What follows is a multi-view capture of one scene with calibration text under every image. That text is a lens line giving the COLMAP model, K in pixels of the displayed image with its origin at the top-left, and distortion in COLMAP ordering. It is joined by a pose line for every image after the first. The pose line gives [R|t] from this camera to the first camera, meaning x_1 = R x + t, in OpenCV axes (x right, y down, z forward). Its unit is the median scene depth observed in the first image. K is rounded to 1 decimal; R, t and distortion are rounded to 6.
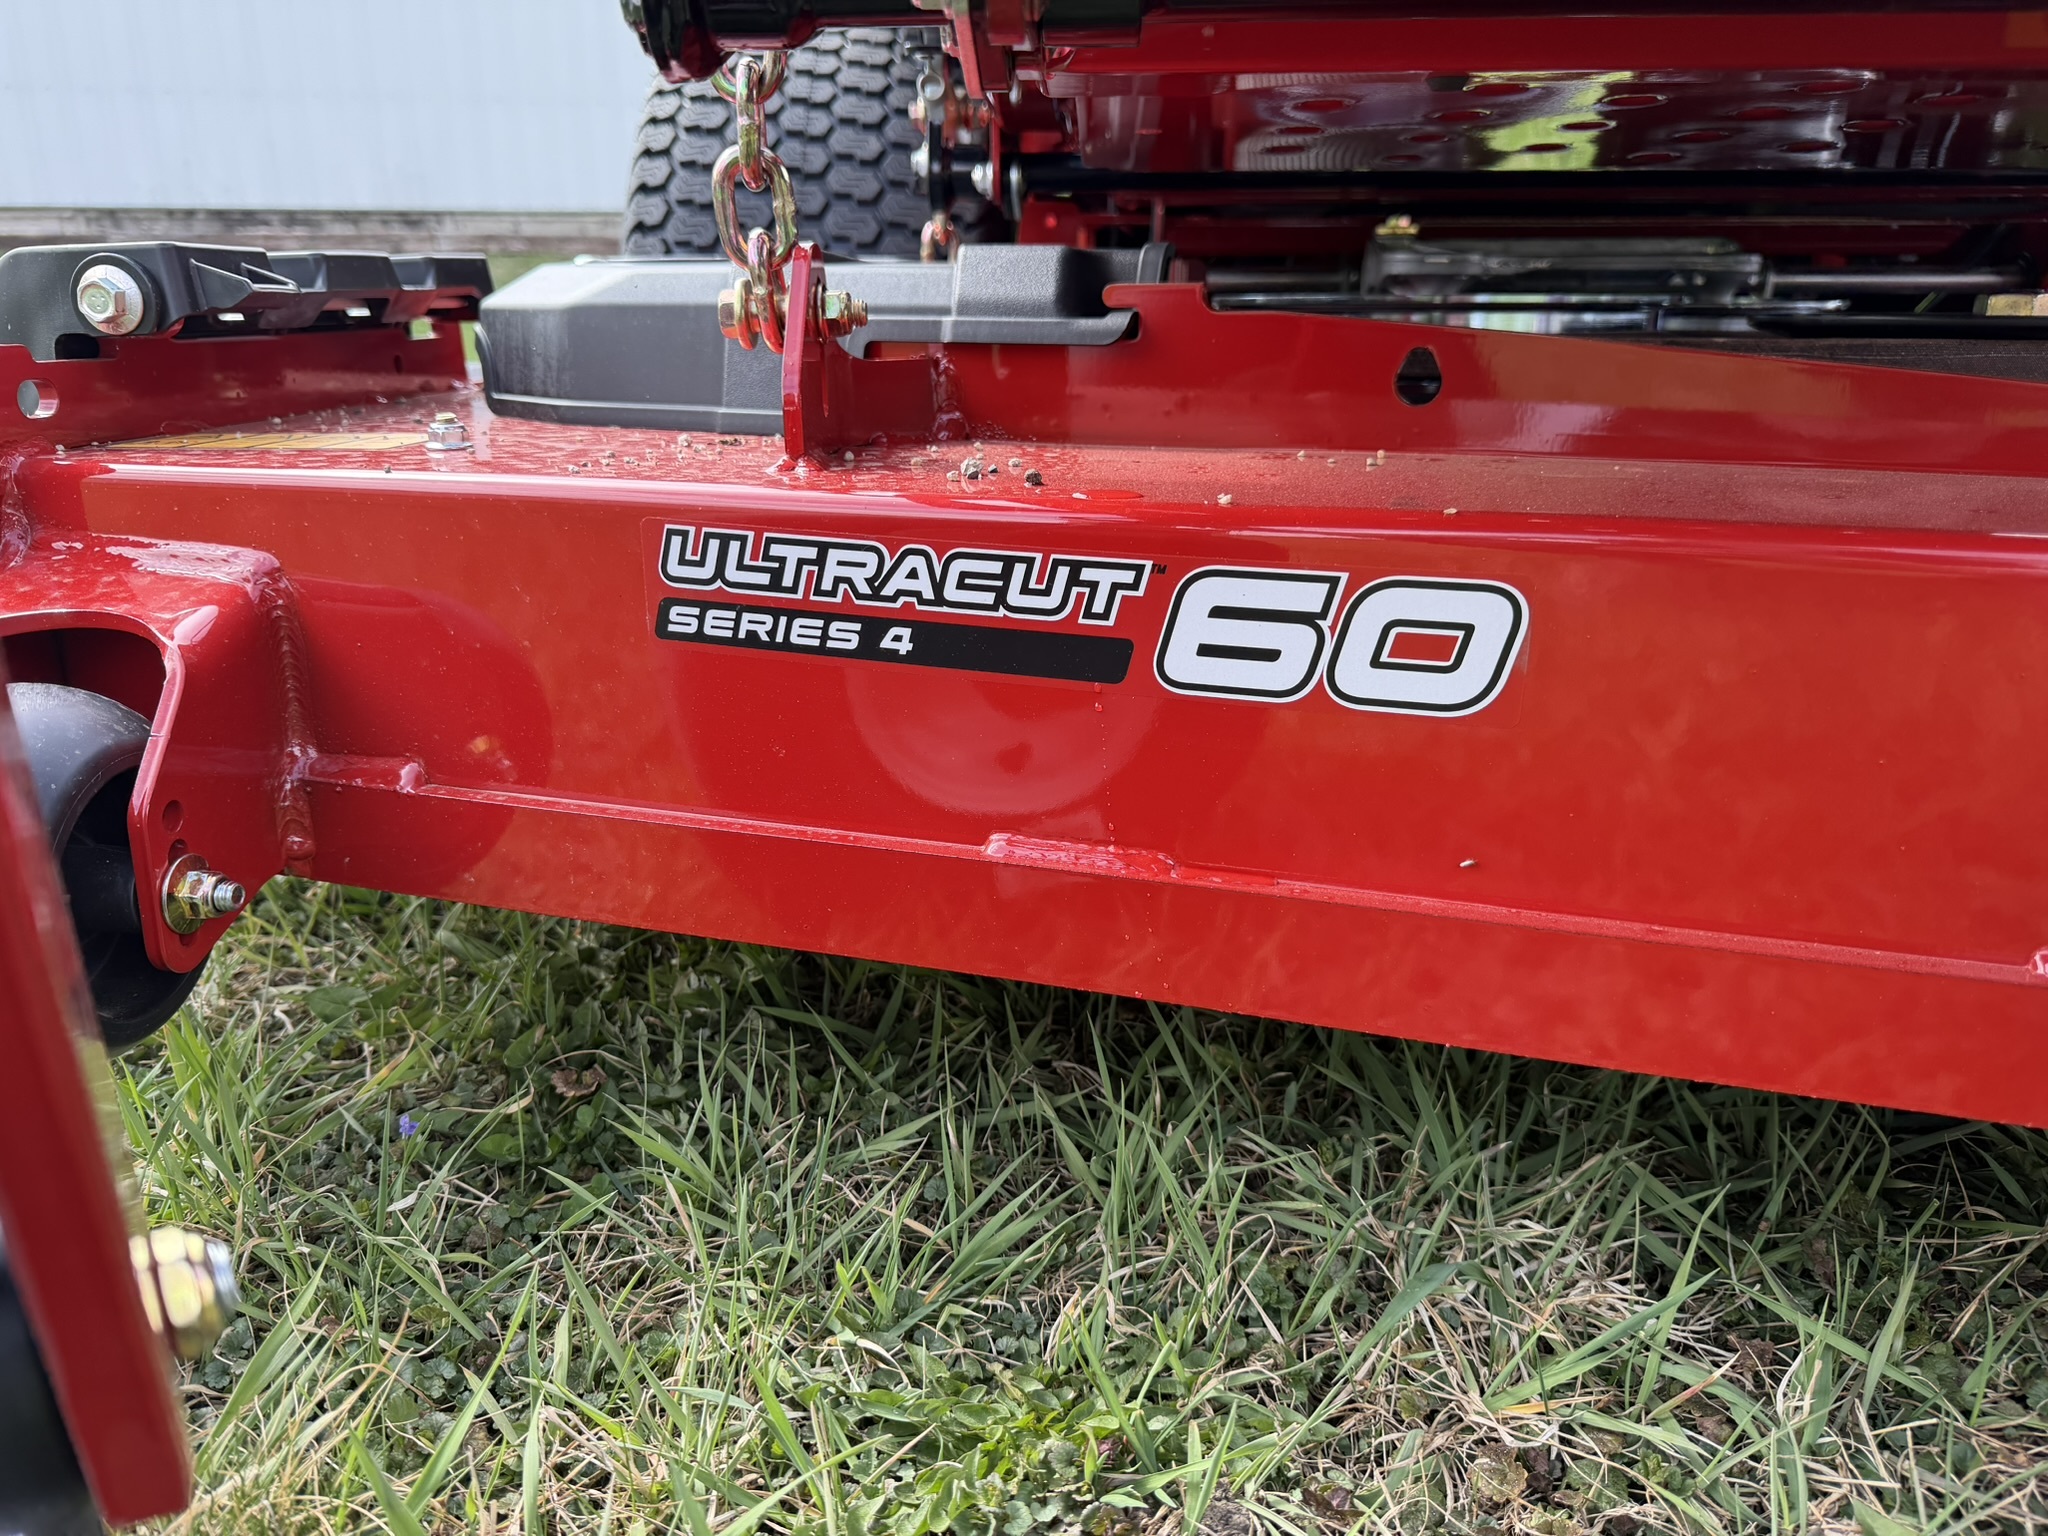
lens RADIAL K [[1439.3, 0, 1014.9], [0, 1439.3, 767.3], [0, 0, 1]] dist [0.066676, -0.088327]
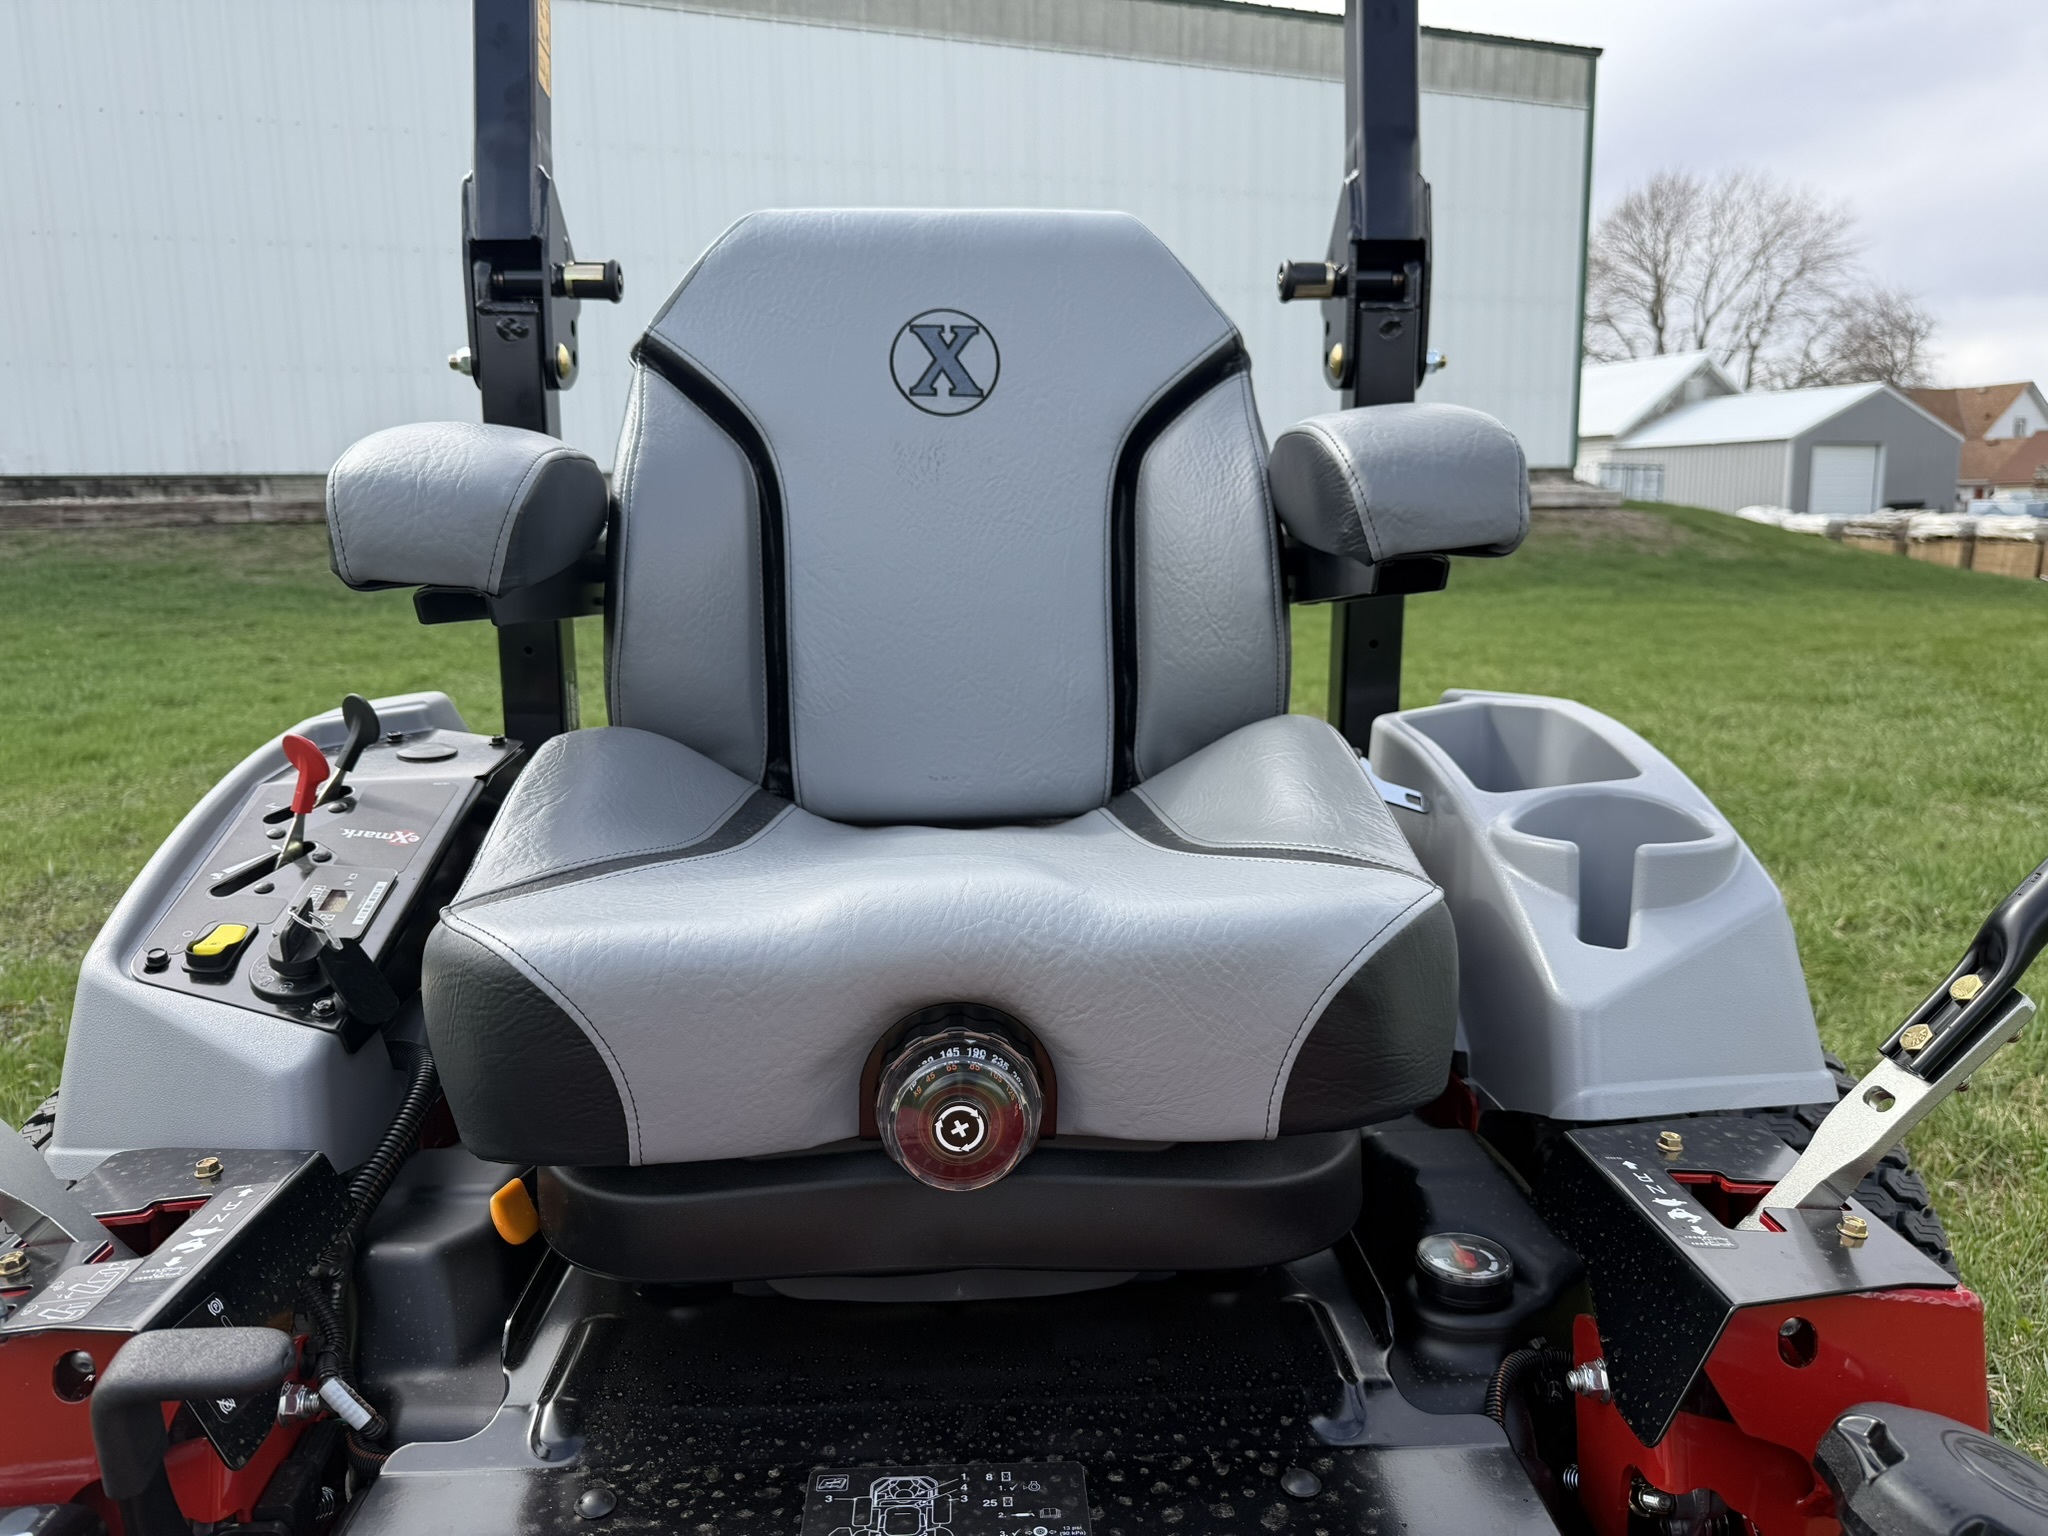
lens RADIAL K [[1463.9, 0, 1018.1], [0, 1463.9, 769.1], [0, 0, 1]] dist [-0.009110, -0.009152]
pose [[0.994791, -0.017078, 0.100494, 0.784852], [0.030927, 0.989961, -0.137913, -1.629017], [-0.097129, 0.140303, 0.985333, 0.152054]]
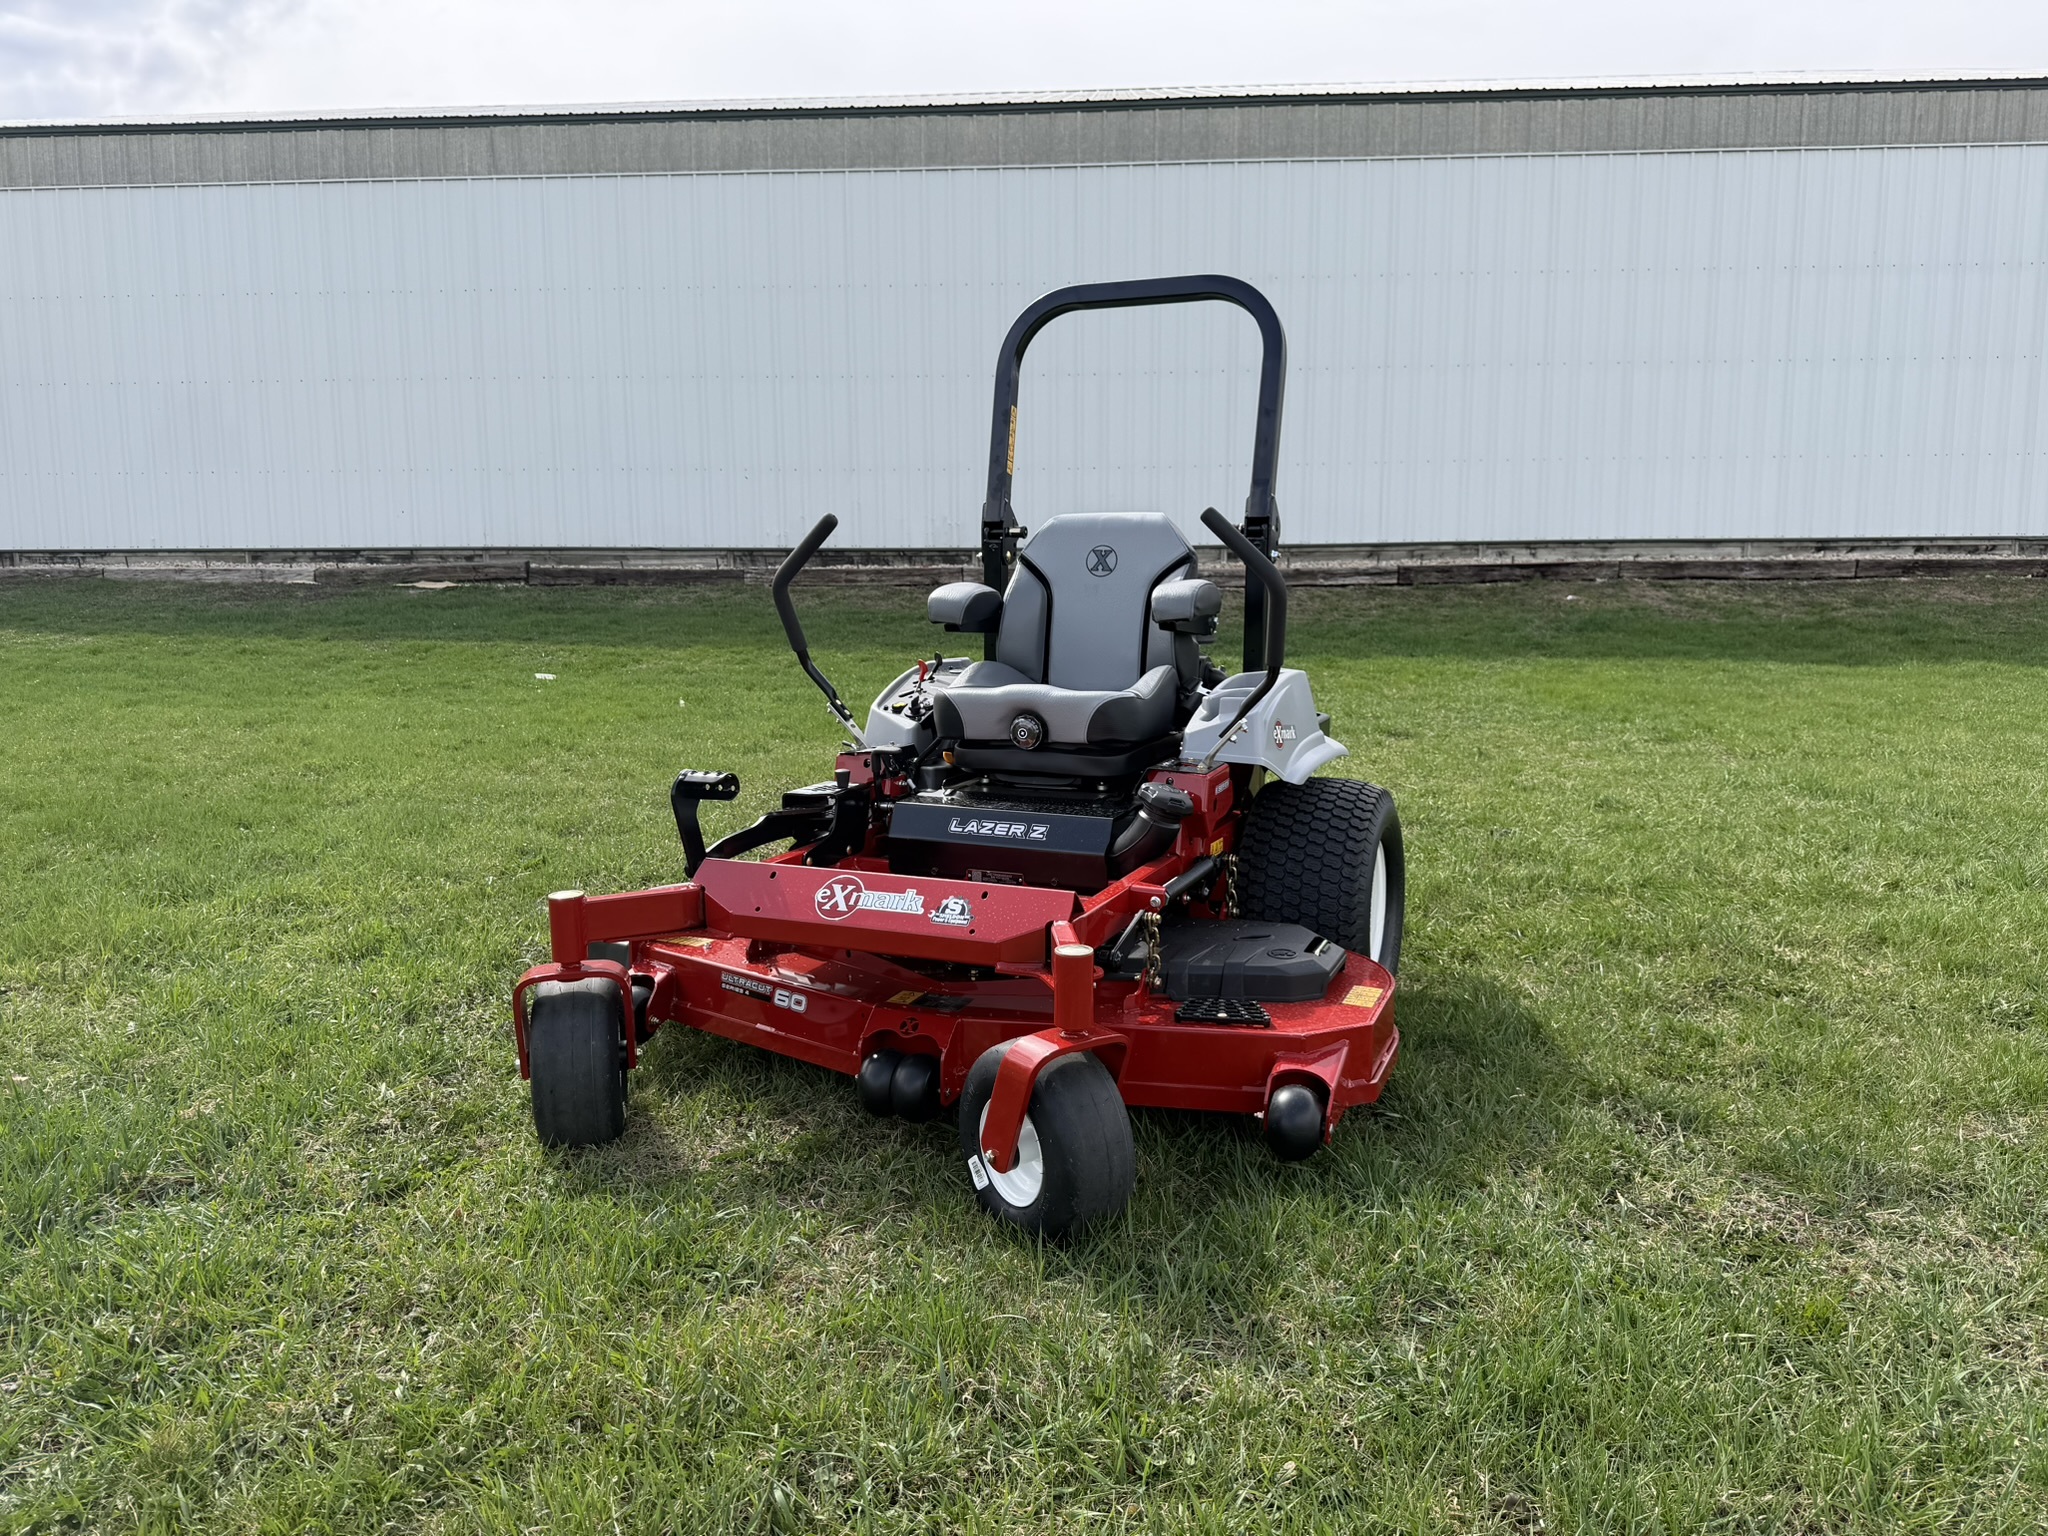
lens RADIAL K [[1439.3, 0, 1014.9], [0, 1439.3, 767.3], [0, 0, 1]] dist [0.066676, -0.088327]
pose [[0.939318, 0.053805, -0.338803, 3.229134], [-0.113143, 0.980952, -0.157900, -0.191766], [0.323854, 0.186652, 0.927513, -4.903586]]
